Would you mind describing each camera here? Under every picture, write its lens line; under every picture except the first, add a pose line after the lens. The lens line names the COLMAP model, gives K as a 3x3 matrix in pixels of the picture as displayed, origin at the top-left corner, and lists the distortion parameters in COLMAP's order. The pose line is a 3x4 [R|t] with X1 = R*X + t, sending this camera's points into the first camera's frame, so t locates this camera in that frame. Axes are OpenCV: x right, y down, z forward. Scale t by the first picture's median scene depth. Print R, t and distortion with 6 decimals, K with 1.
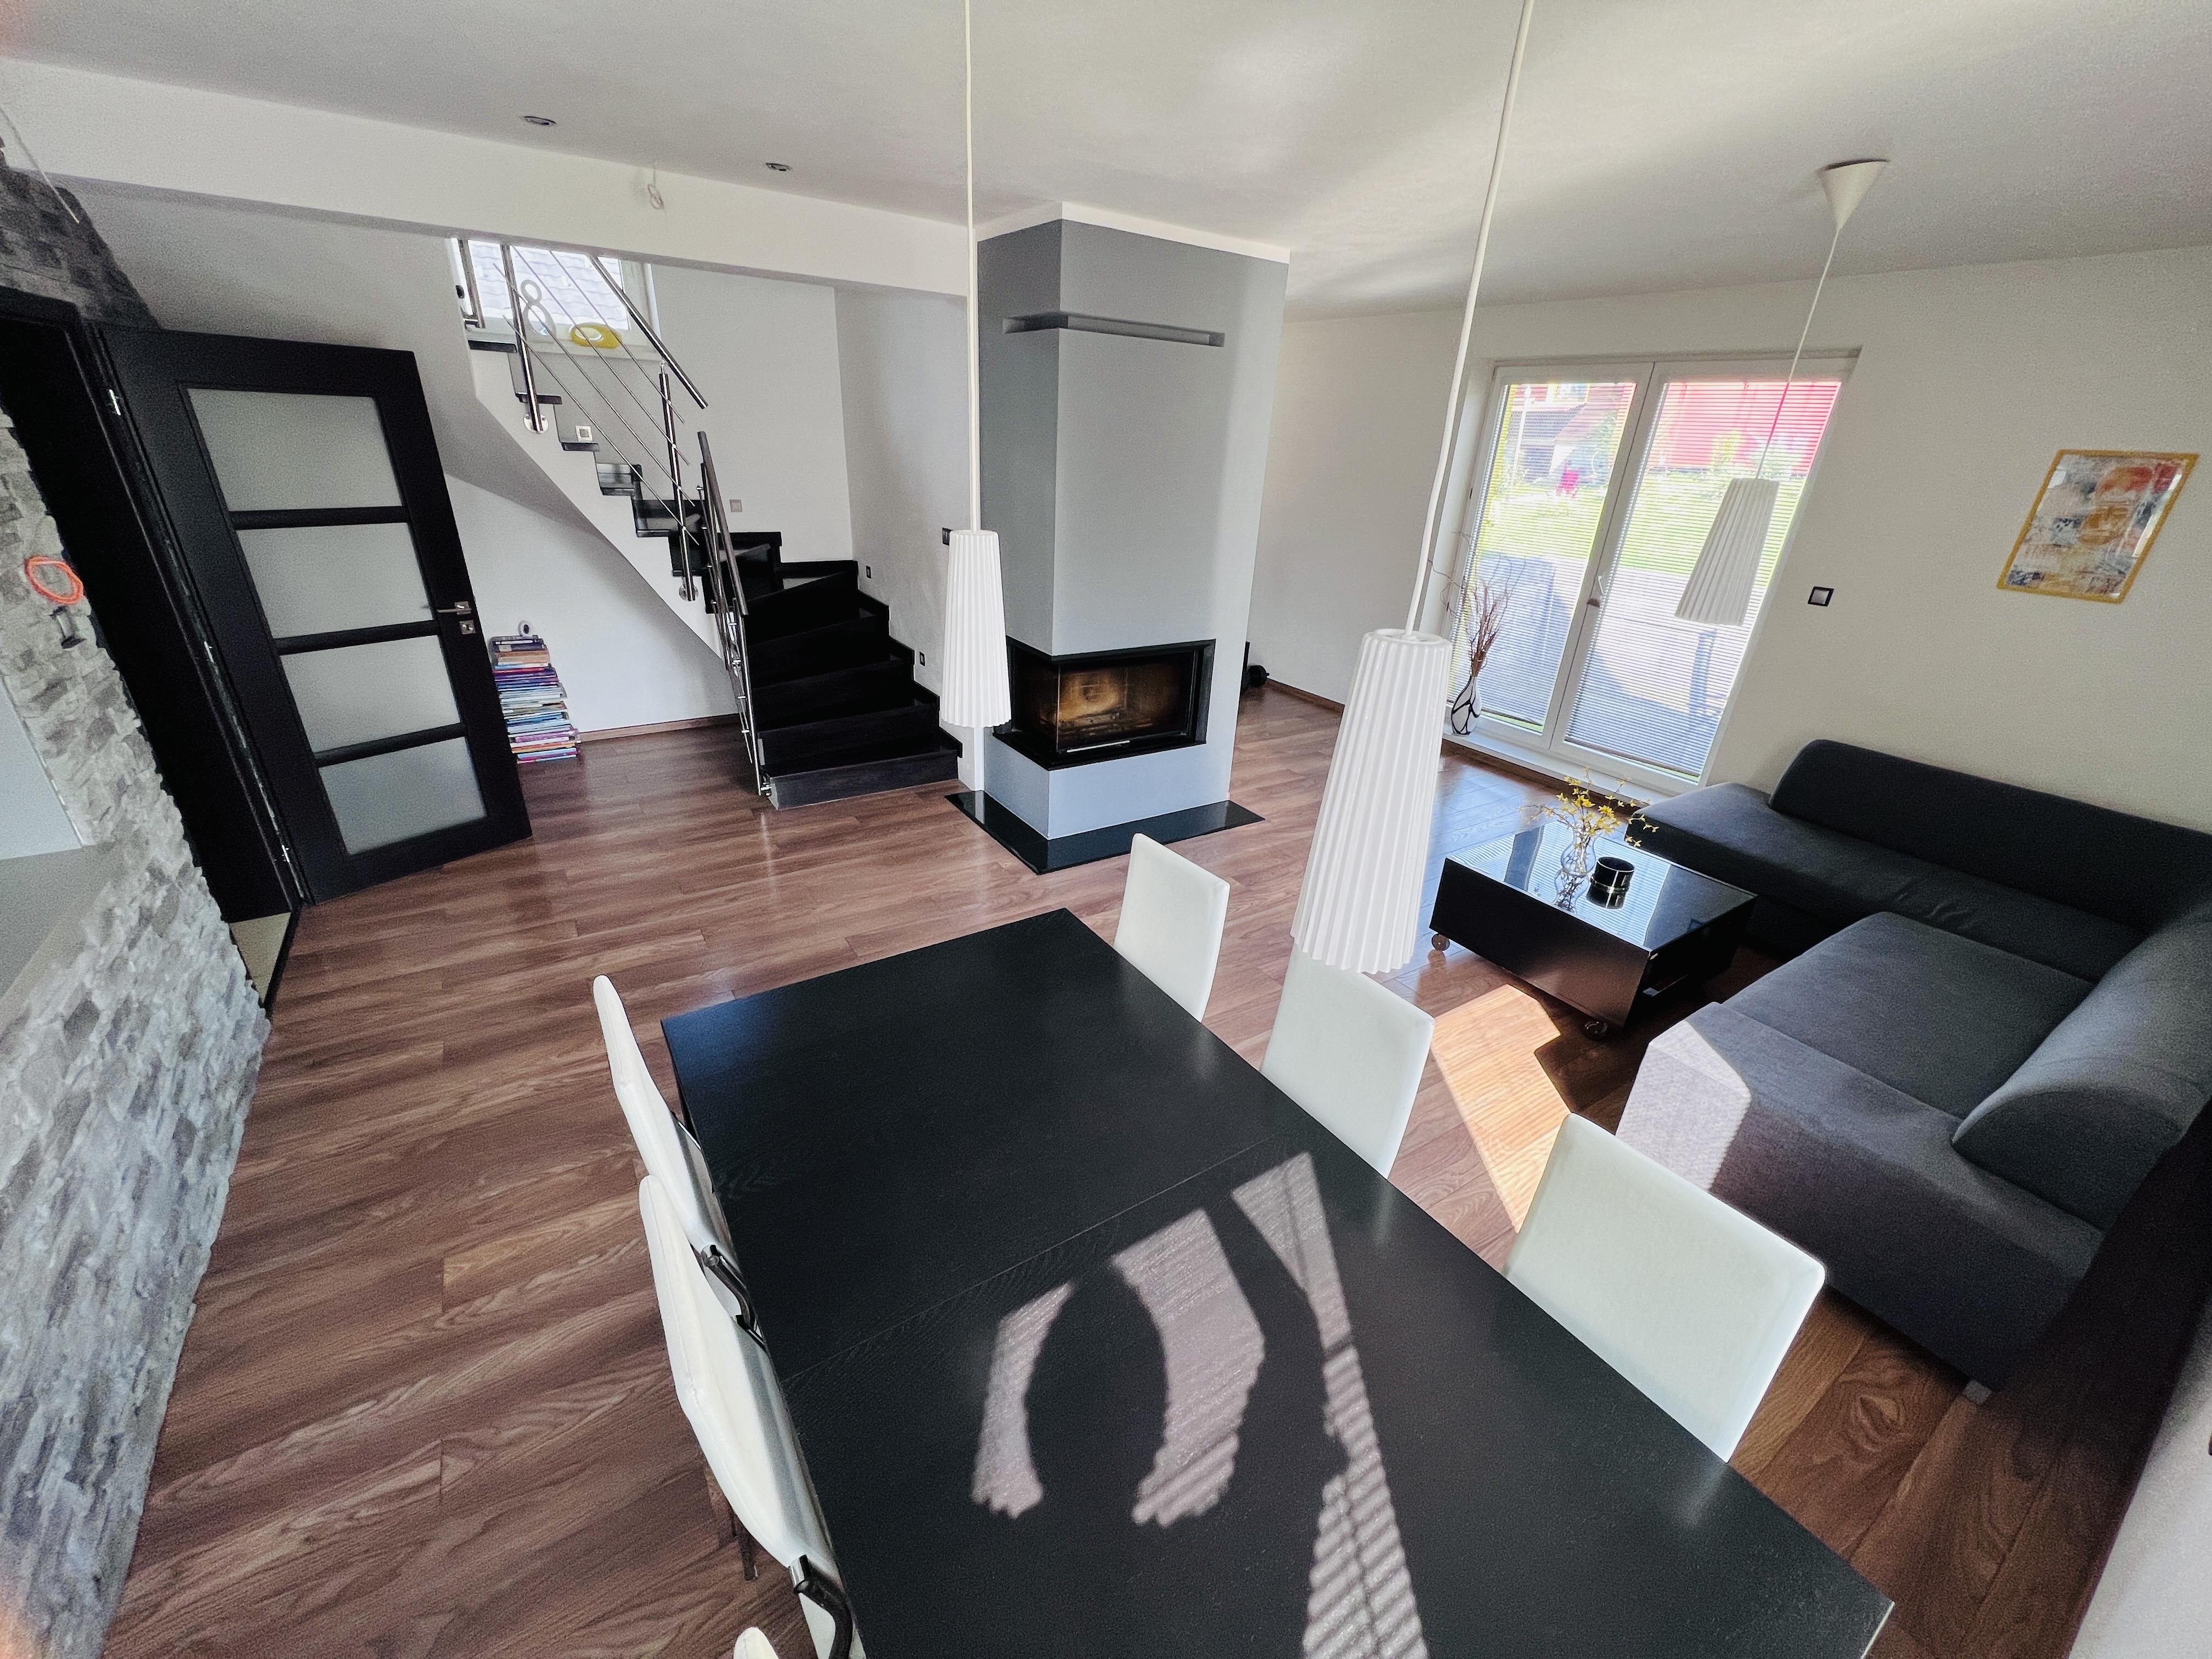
lens RADIAL K [[882.9, 0, 1103.9], [0, 882.9, 837.0], [0, 0, 1]] dist [-0.000545, 0.000001]
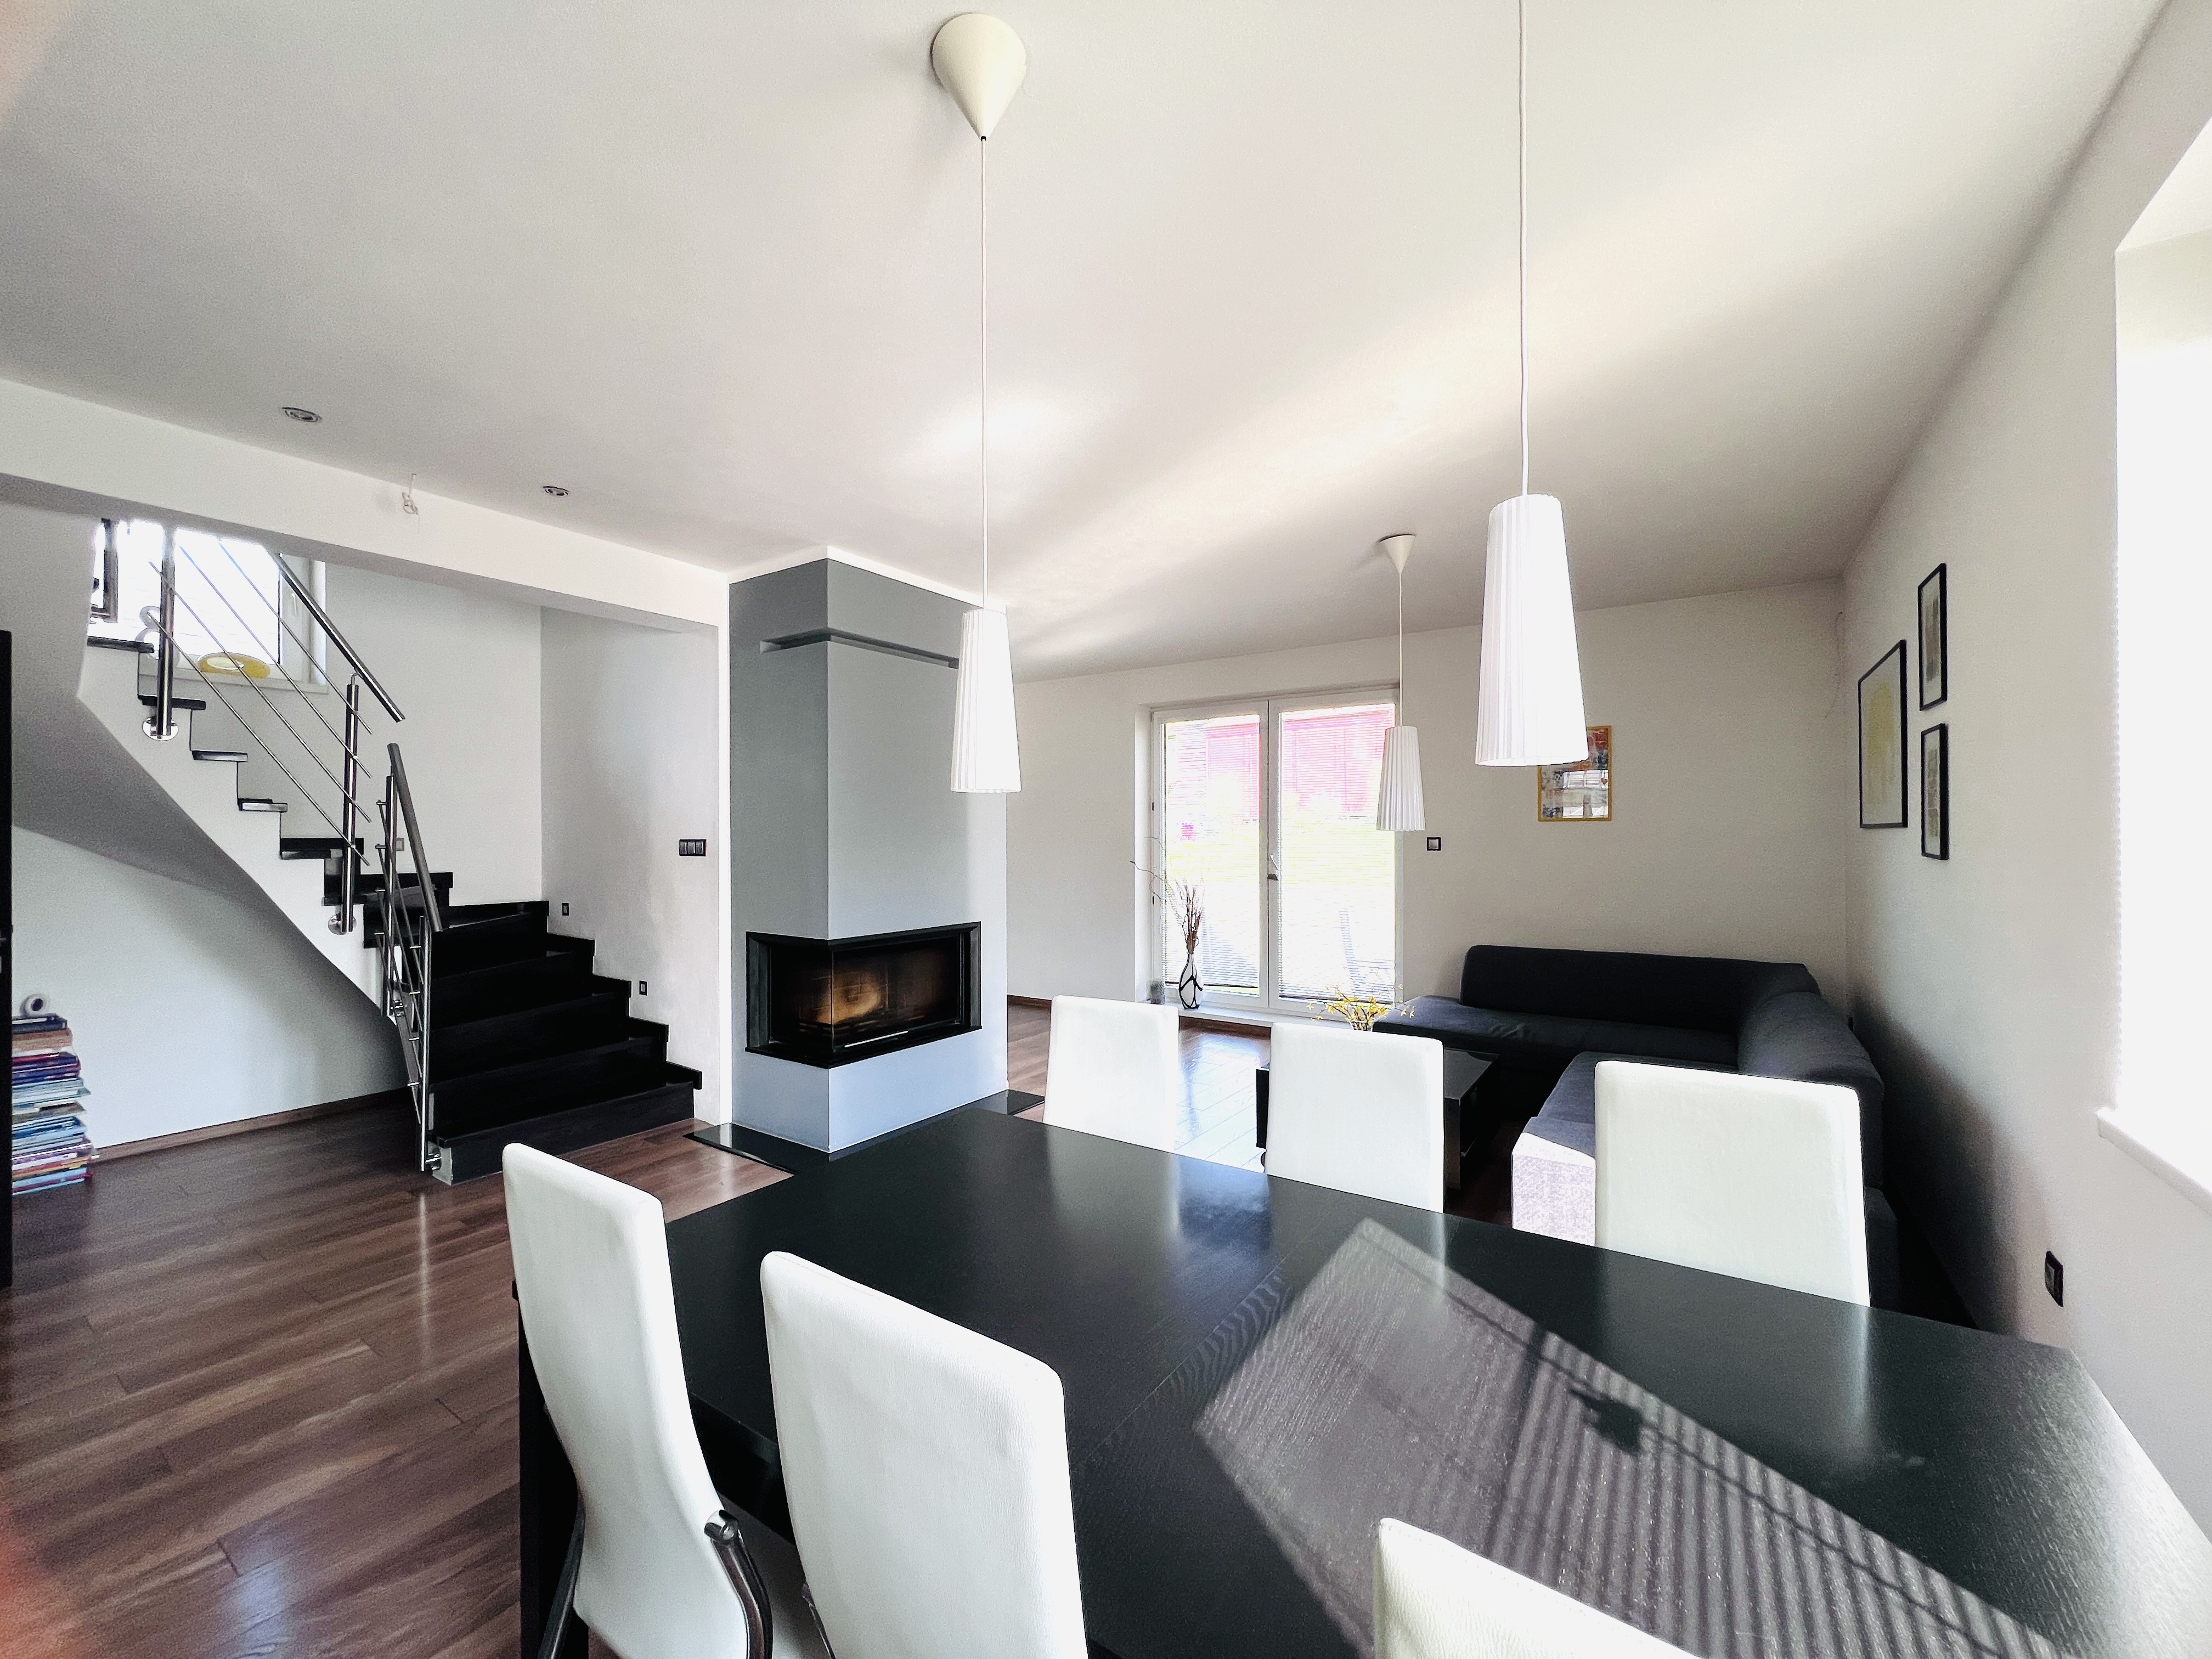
lens RADIAL K [[882.9, 0, 1103.9], [0, 882.9, 837.0], [0, 0, 1]] dist [-0.000545, 0.000001]
pose [[0.923090, -0.049886, 0.381335, -0.126561], [0.202999, 0.905369, -0.372958, 0.098066], [-0.326643, 0.421684, 0.845864, 0.043742]]
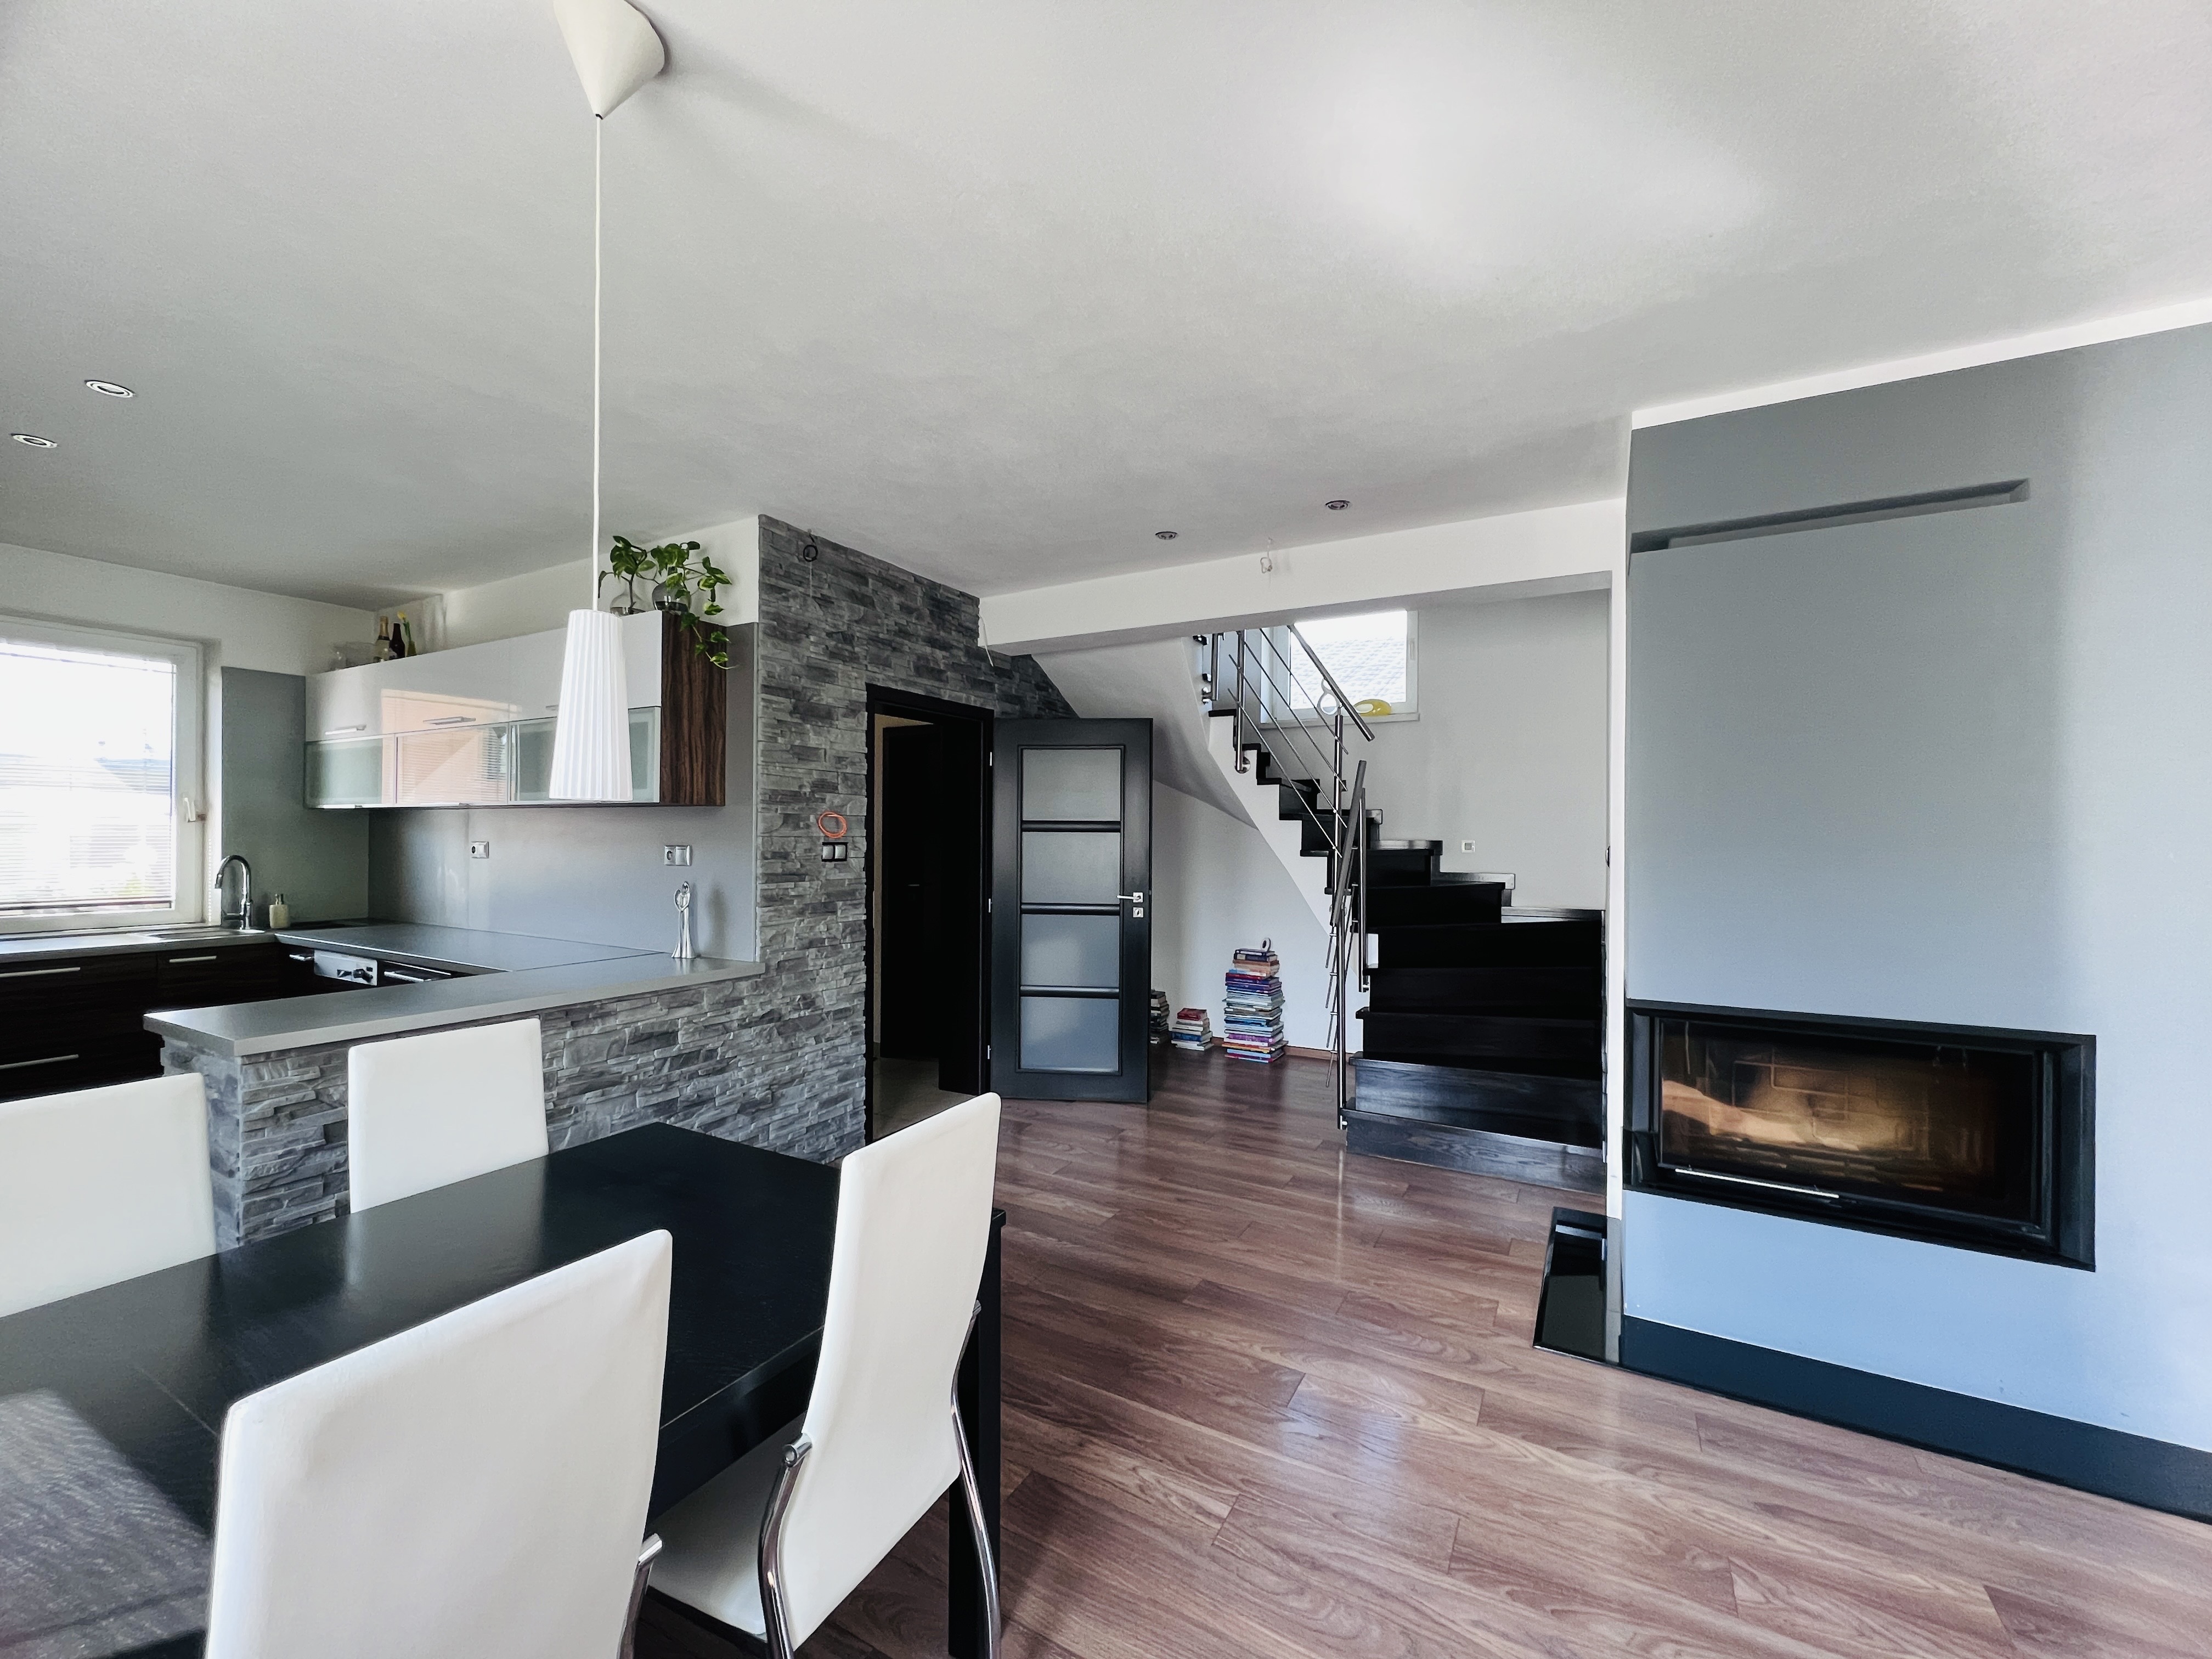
lens RADIAL K [[883.7, 0, 1107.1], [0, 883.7, 835.4], [0, 0, 1]] dist [0.000471, -0.000018]
pose [[0.462647, -0.045500, -0.885374, 0.304172], [-0.356658, 0.904748, -0.232865, -0.024752], [0.811636, 0.423510, 0.402351, 0.342724]]
